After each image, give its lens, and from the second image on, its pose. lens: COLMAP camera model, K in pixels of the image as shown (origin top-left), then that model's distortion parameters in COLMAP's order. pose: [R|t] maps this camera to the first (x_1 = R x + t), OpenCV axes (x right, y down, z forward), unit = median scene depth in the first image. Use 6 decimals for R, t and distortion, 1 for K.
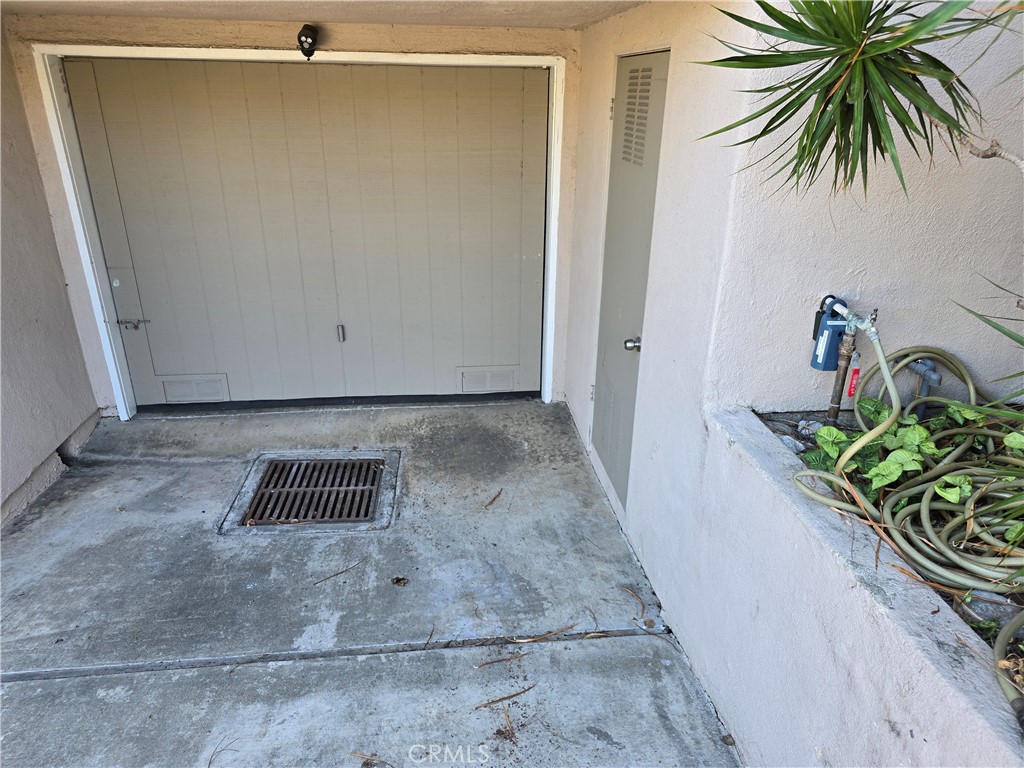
lens RADIAL K [[694.3, 0, 522.9], [0, 694.3, 383.0], [0, 0, 1]] dist [0.056060, -0.043686]
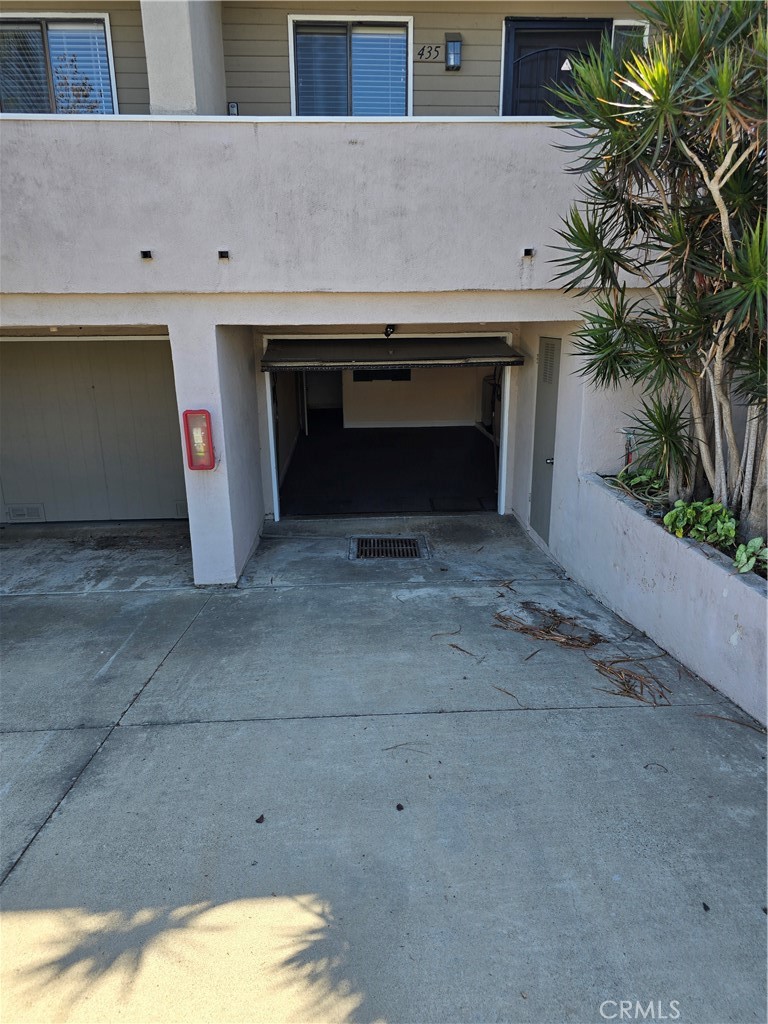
lens RADIAL K [[694.3, 0, 380.4], [0, 694.3, 511.1], [0, 0, 1]] dist [0.056060, -0.043686]
pose [[0.996172, -0.005116, -0.087270, -0.152380], [-0.005797, 0.992223, -0.124341, 0.309059], [0.087228, 0.124371, 0.988394, -0.991028]]
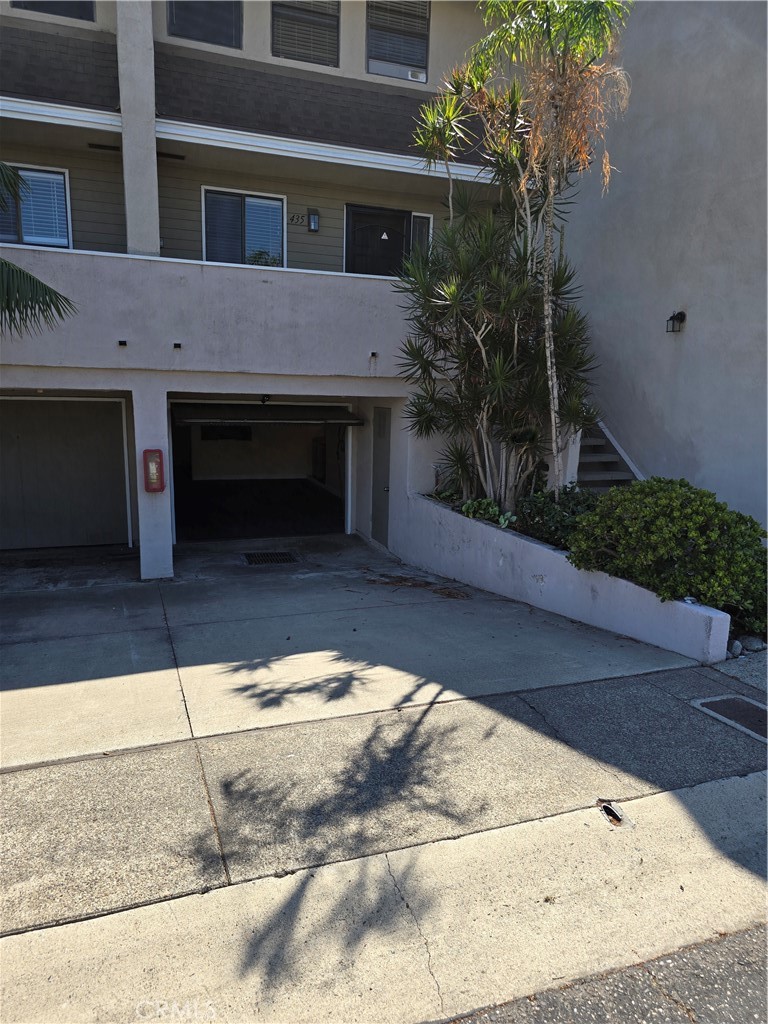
lens RADIAL K [[694.3, 0, 381.6], [0, 694.3, 516.4], [0, 0, 1]] dist [0.056060, -0.043686]
pose [[0.978367, -0.032704, 0.204274, -0.437135], [0.075064, 0.976251, -0.203221, 0.596265], [-0.192777, 0.214158, 0.957587, -1.709680]]
